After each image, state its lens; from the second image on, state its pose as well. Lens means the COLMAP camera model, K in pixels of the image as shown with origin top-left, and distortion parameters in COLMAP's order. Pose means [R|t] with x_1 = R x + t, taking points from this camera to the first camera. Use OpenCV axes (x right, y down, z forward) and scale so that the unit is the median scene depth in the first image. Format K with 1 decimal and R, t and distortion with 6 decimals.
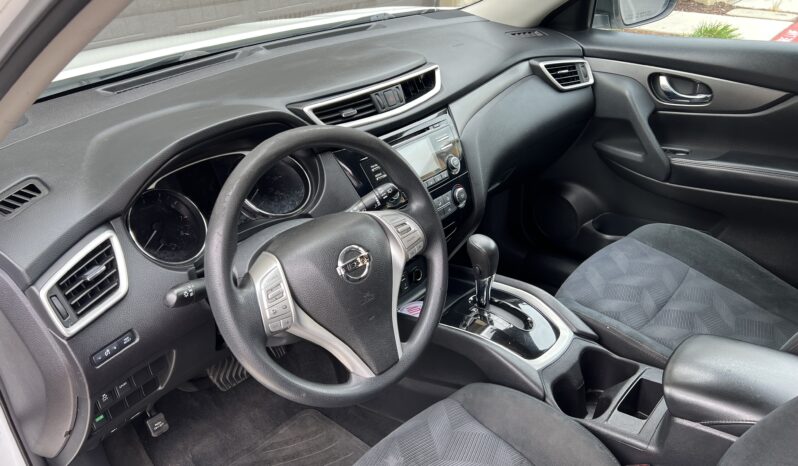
lens RADIAL K [[595.0, 0, 403.4], [0, 595.0, 236.1], [0, 0, 1]] dist [0.091926, -0.147304]
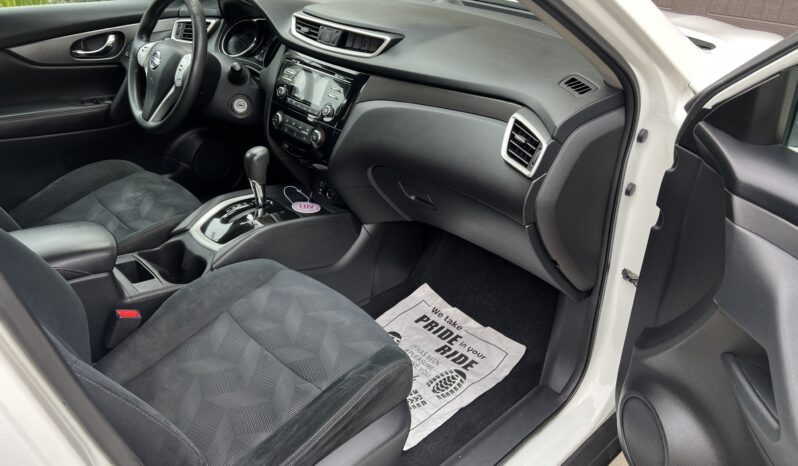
lens RADIAL K [[595.0, 0, 403.4], [0, 595.0, 236.1], [0, 0, 1]] dist [0.091926, -0.147304]
pose [[-0.084541, 0.536201, -0.839846, 1.229691], [-0.490171, 0.711445, 0.503565, -0.634903], [0.867516, 0.454241, 0.202684, 1.060155]]
